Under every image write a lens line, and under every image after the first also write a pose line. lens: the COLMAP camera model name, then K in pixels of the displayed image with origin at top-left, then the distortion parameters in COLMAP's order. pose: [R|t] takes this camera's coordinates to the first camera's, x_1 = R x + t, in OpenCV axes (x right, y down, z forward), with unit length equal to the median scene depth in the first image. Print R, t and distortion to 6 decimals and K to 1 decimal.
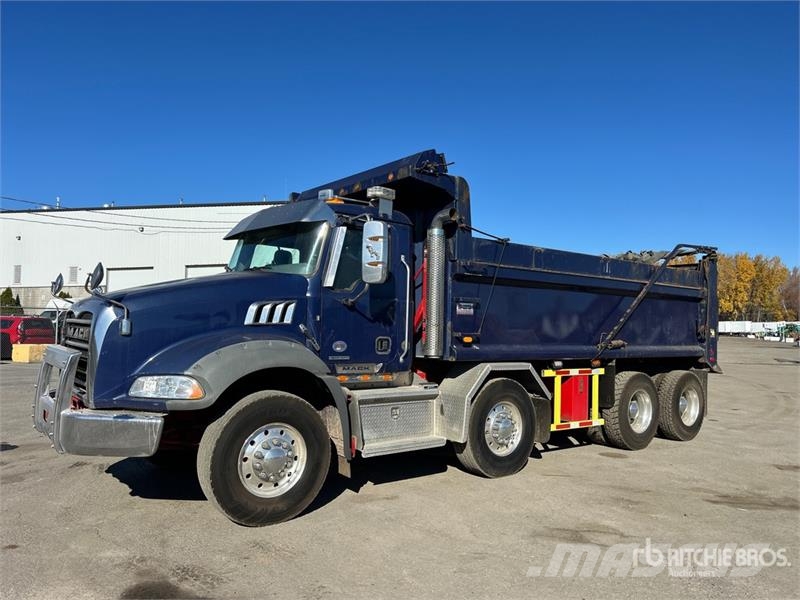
lens RADIAL K [[596.9, 0, 402.2], [0, 596.9, 300.2], [0, 0, 1]] dist [0.117229, -0.182820]
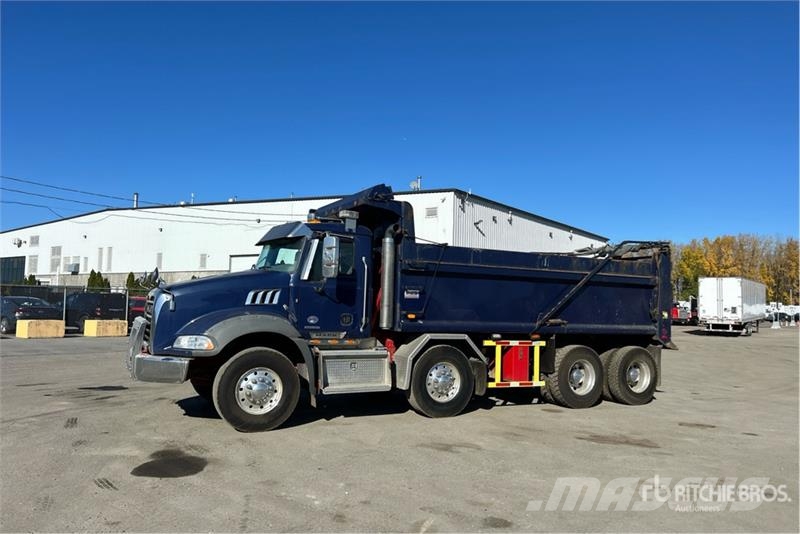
lens RADIAL K [[603.1, 0, 413.0], [0, 603.1, 262.6], [0, 0, 1]] dist [0.125313, -0.218729]
pose [[0.983771, -0.006415, -0.179313, 0.368987], [0.000577, 0.999469, -0.032590, -0.014067], [0.179427, 0.031958, 0.983252, -0.396177]]
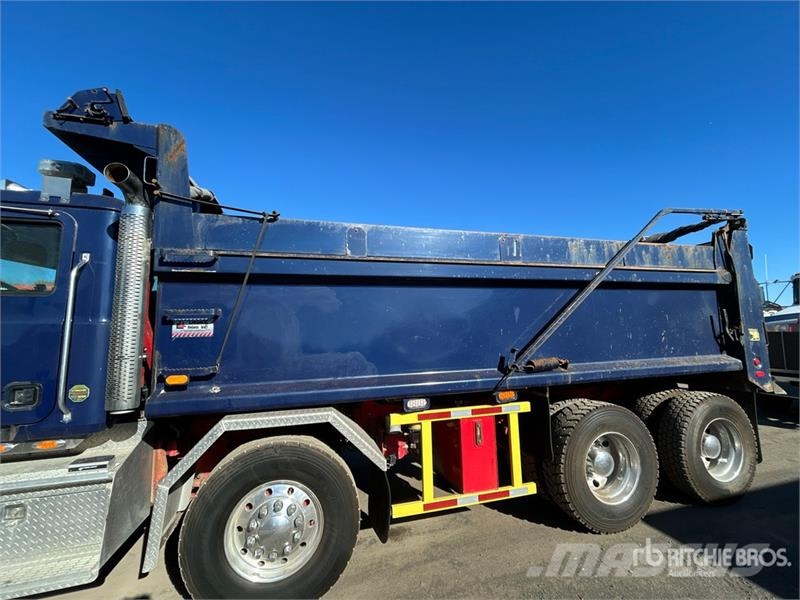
lens RADIAL K [[321.1, 0, 400.5], [0, 321.1, 298.9], [0, 0, 1]] dist [-0.001569, -0.000102]
pose [[0.920011, -0.097756, -0.379504, 0.442807], [0.068819, 0.993641, -0.089115, 0.030103], [0.385803, 0.055870, 0.920888, 0.789225]]
